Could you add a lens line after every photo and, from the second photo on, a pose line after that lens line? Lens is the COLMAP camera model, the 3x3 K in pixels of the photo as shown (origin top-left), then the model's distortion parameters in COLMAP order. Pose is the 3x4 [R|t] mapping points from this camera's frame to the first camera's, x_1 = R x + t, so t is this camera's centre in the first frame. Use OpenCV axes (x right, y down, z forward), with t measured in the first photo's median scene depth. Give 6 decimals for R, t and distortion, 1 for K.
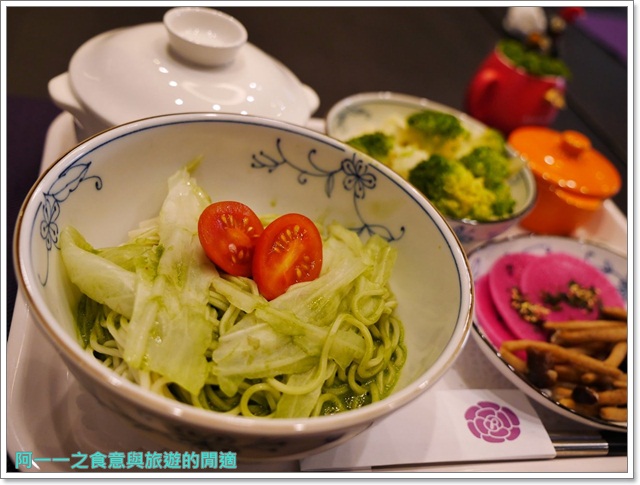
lens RADIAL K [[629.3, 0, 320.0], [0, 629.3, 242.5], [0, 0, 1]] dist [0.006045, -0.003898]
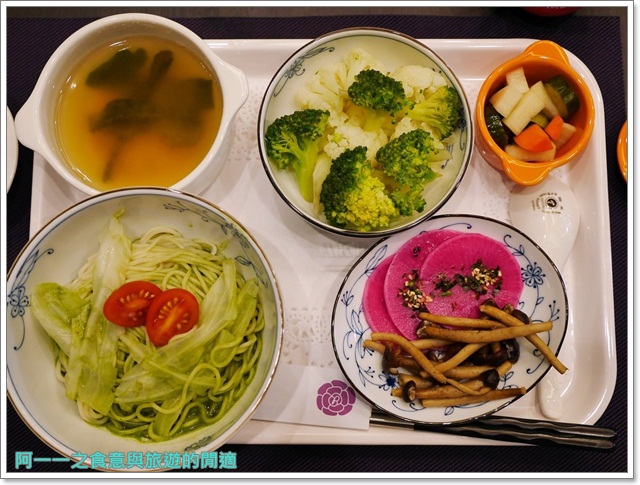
lens RADIAL K [[838.5, 0, 320.0], [0, 838.5, 242.5], [0, 0, 1]] dist [0.039974, 0.020430]
pose [[0.943590, 0.162451, -0.288526, 0.841967], [0.054067, 0.784087, 0.618291, -1.350540], [0.326671, -0.599013, 0.731074, -0.227076]]
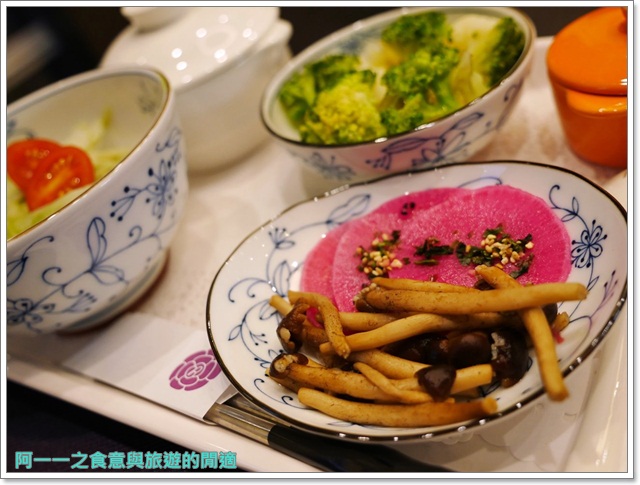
lens RADIAL K [[629.3, 0, 320.0], [0, 629.3, 242.5], [0, 0, 1]] dist [0.006045, -0.003898]
pose [[0.606878, 0.030621, -0.794205, 1.214002], [-0.027514, 0.999468, 0.017511, 0.103392], [0.794318, 0.011225, 0.607398, 0.693518]]
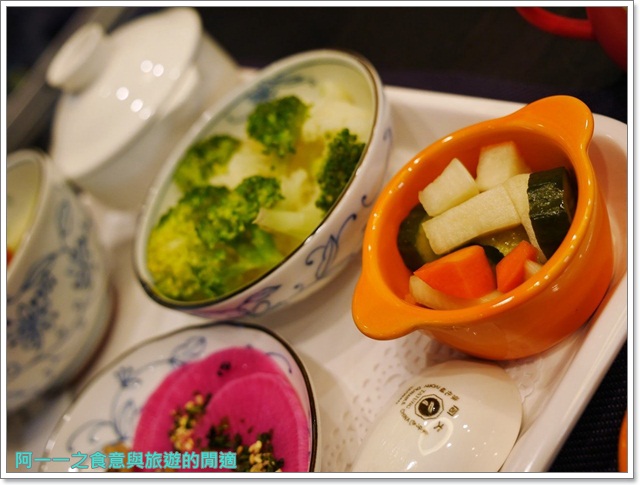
lens RADIAL K [[629.3, 0, 320.0], [0, 629.3, 242.5], [0, 0, 1]] dist [0.006045, -0.003898]
pose [[0.279149, 0.289464, -0.915580, 1.382706], [0.075287, 0.943950, 0.321387, -0.460300], [0.957292, -0.158647, 0.241710, 1.403365]]
